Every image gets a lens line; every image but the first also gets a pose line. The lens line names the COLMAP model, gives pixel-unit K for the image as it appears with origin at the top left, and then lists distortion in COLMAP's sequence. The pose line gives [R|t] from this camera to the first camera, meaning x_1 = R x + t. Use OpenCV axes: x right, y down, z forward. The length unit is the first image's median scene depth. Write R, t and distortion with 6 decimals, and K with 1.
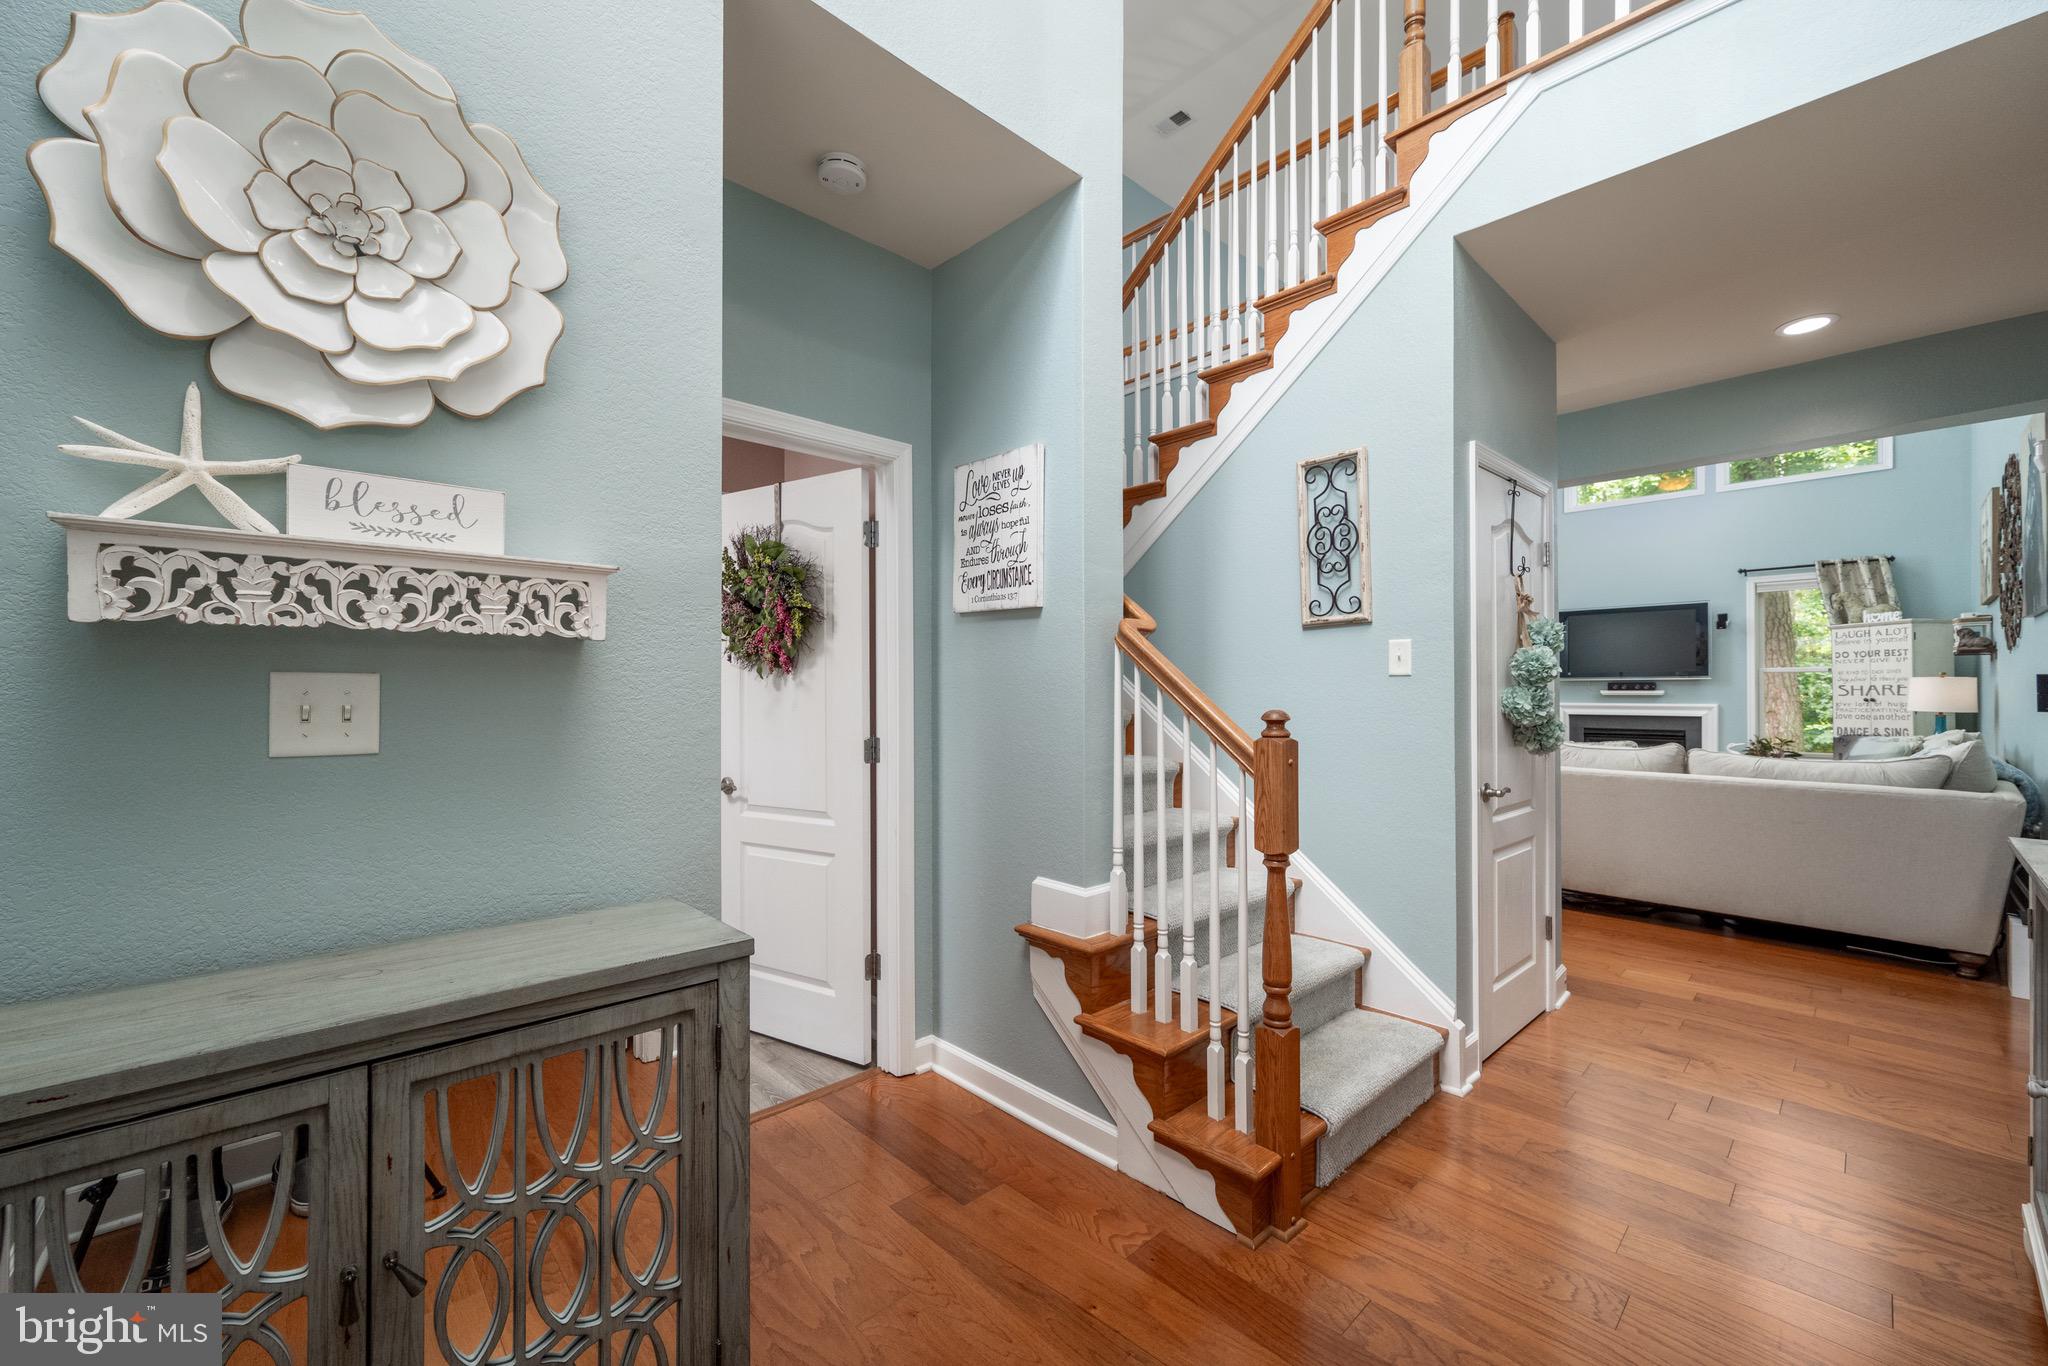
lens RADIAL K [[815.2, 0, 1023.9], [0, 815.2, 691.4], [0, 0, 1]] dist [-0.001257, 0.000040]
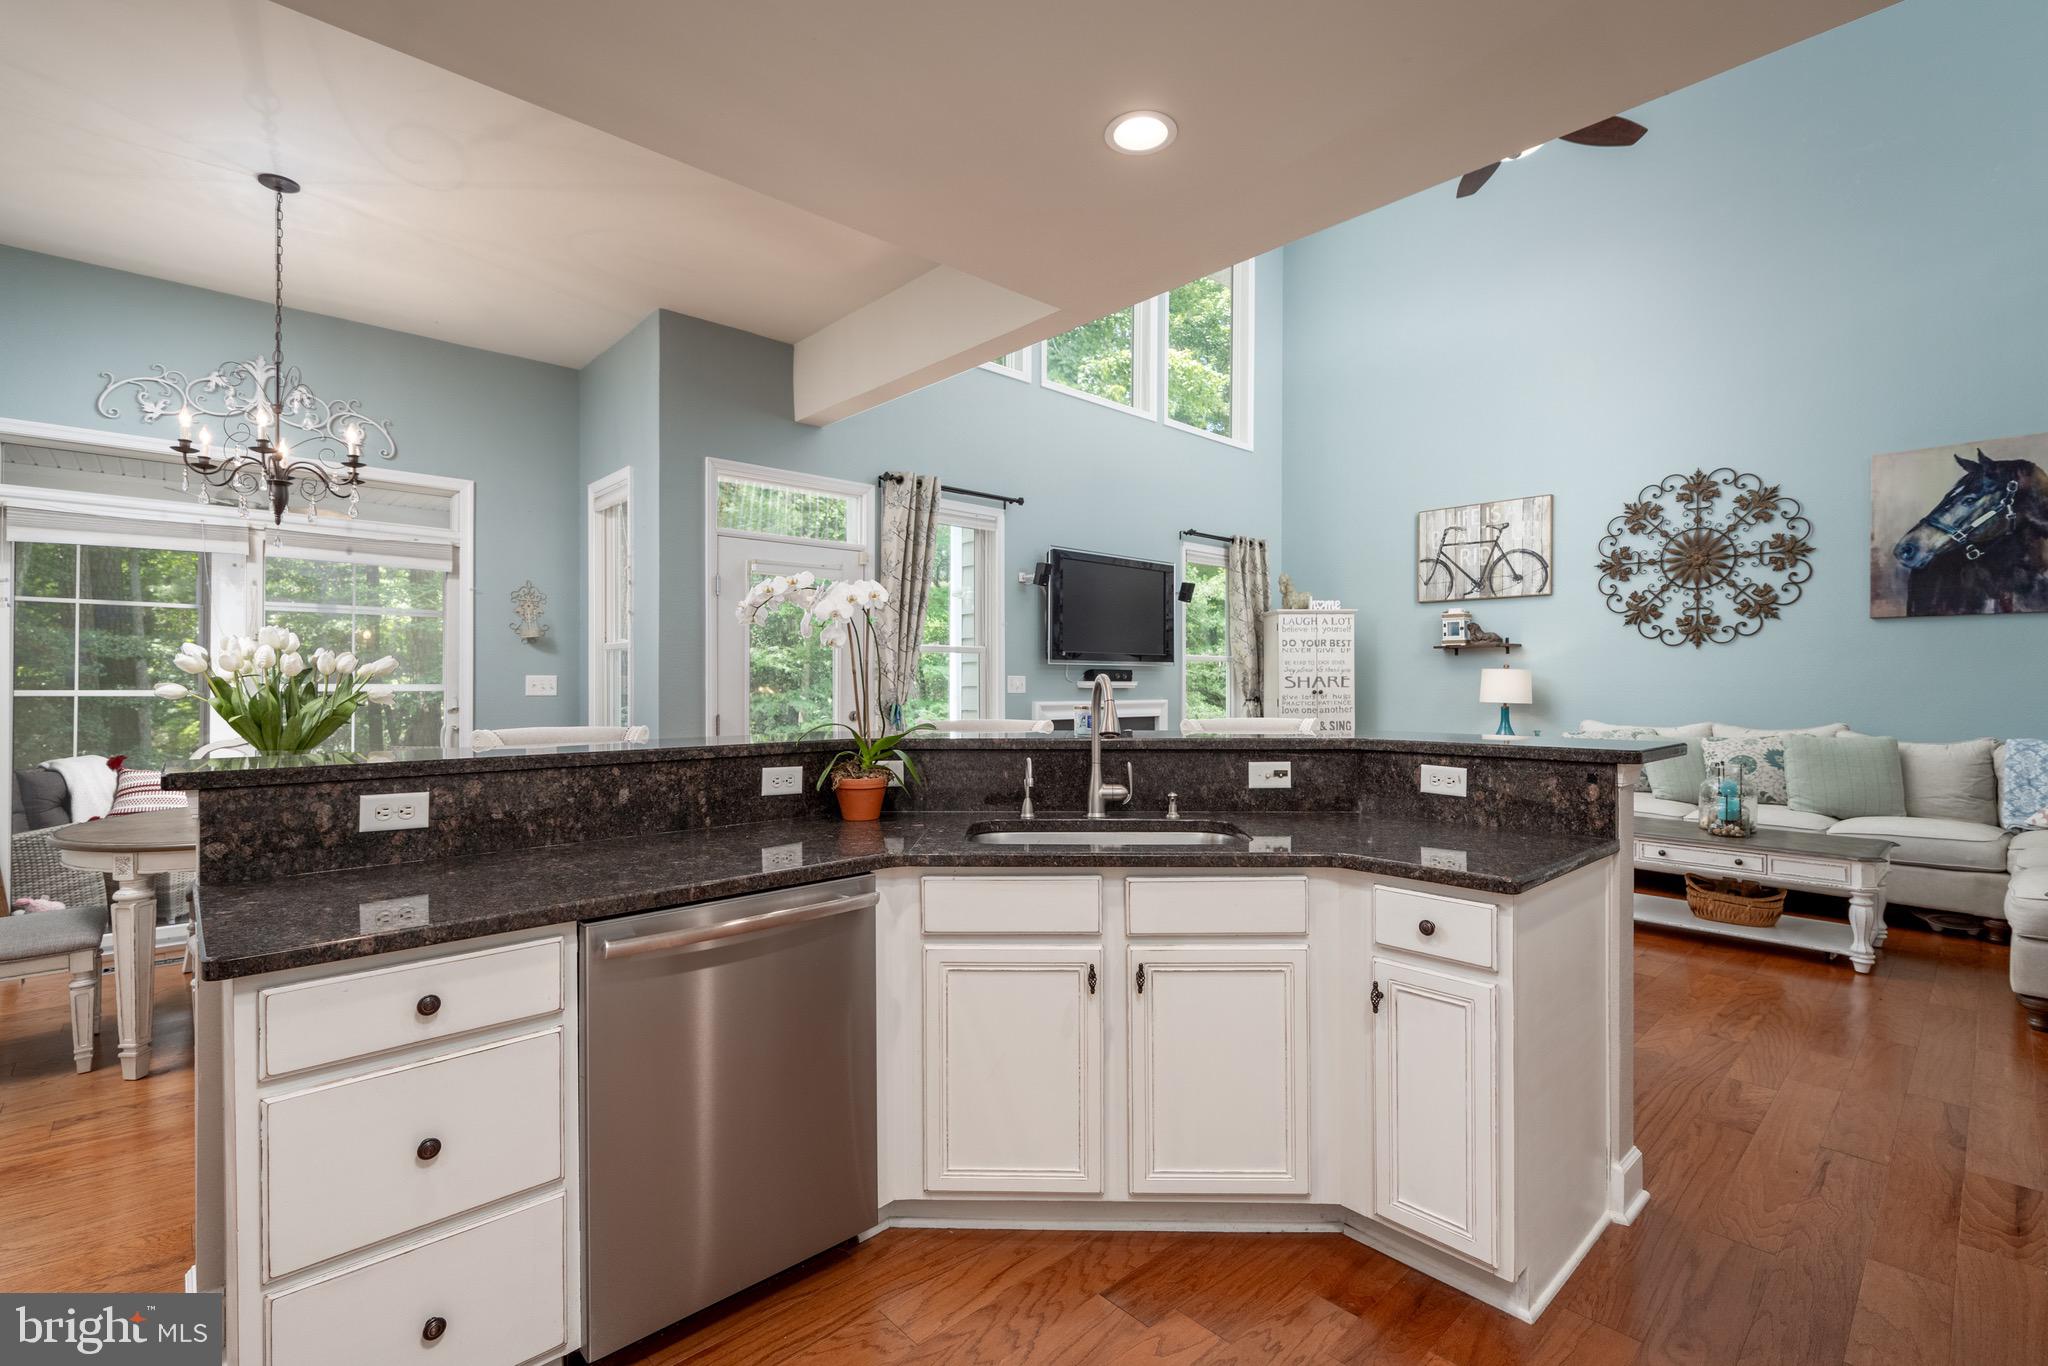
lens RADIAL K [[928.8, 0, 1027.1], [0, 928.8, 683.9], [0, 0, 1]] dist [-0.002207, -0.000401]
pose [[-0.001230, 0.002103, 0.999997, -0.028094], [-0.000181, 0.999998, -0.002103, 0.003198], [-0.999999, -0.000183, -0.001230, 1.307812]]
